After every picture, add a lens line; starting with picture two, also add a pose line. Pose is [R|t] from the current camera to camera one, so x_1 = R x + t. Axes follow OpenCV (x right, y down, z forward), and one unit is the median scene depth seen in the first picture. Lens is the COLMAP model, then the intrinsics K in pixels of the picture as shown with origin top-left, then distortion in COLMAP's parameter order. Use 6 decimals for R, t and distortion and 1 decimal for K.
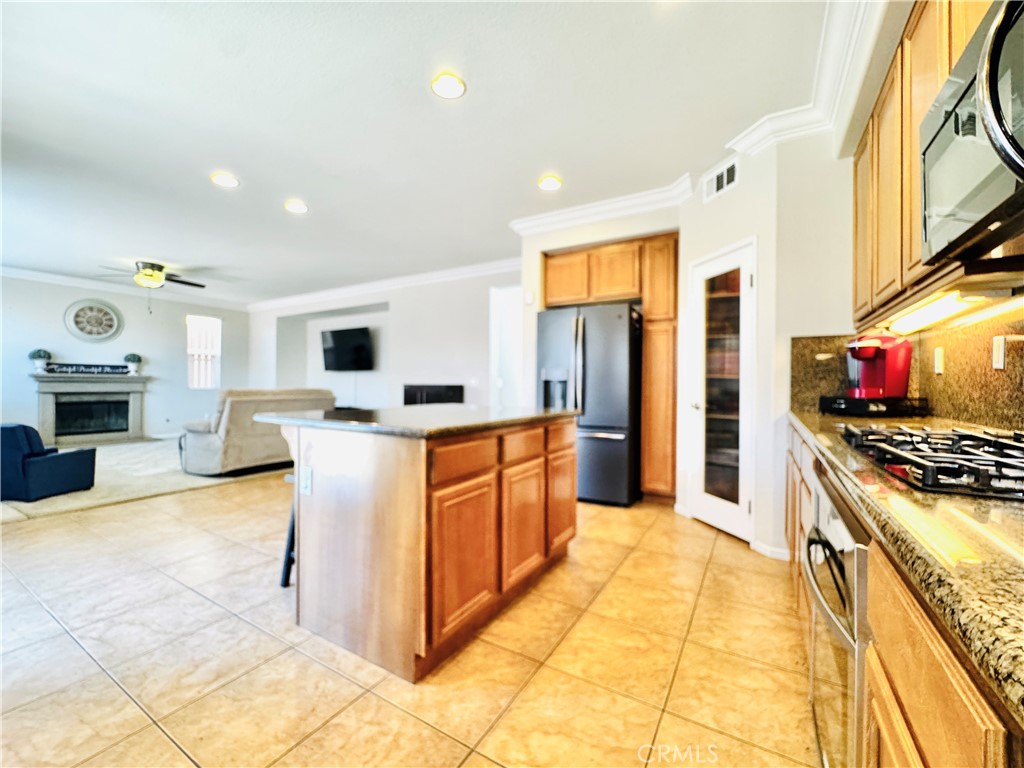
lens RADIAL K [[419.6, 0, 512.0], [0, 419.6, 384.0], [0, 0, 1]] dist [-0.009313, 0.000003]
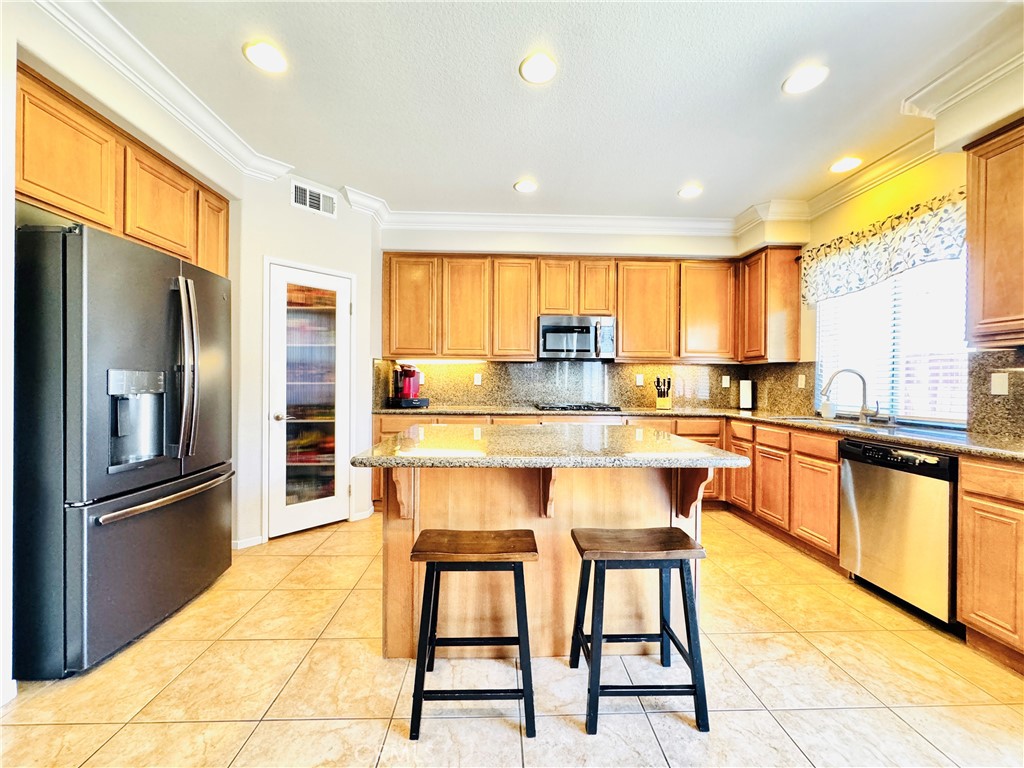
lens RADIAL K [[409.2, 0, 512.2], [0, 409.2, 383.3], [0, 0, 1]] dist [-0.002519, 0.000491]
pose [[-0.544508, -0.017528, 0.838572, -0.300052], [-0.012588, 0.999840, 0.012725, -0.019721], [-0.838661, -0.003627, -0.544641, 0.528060]]
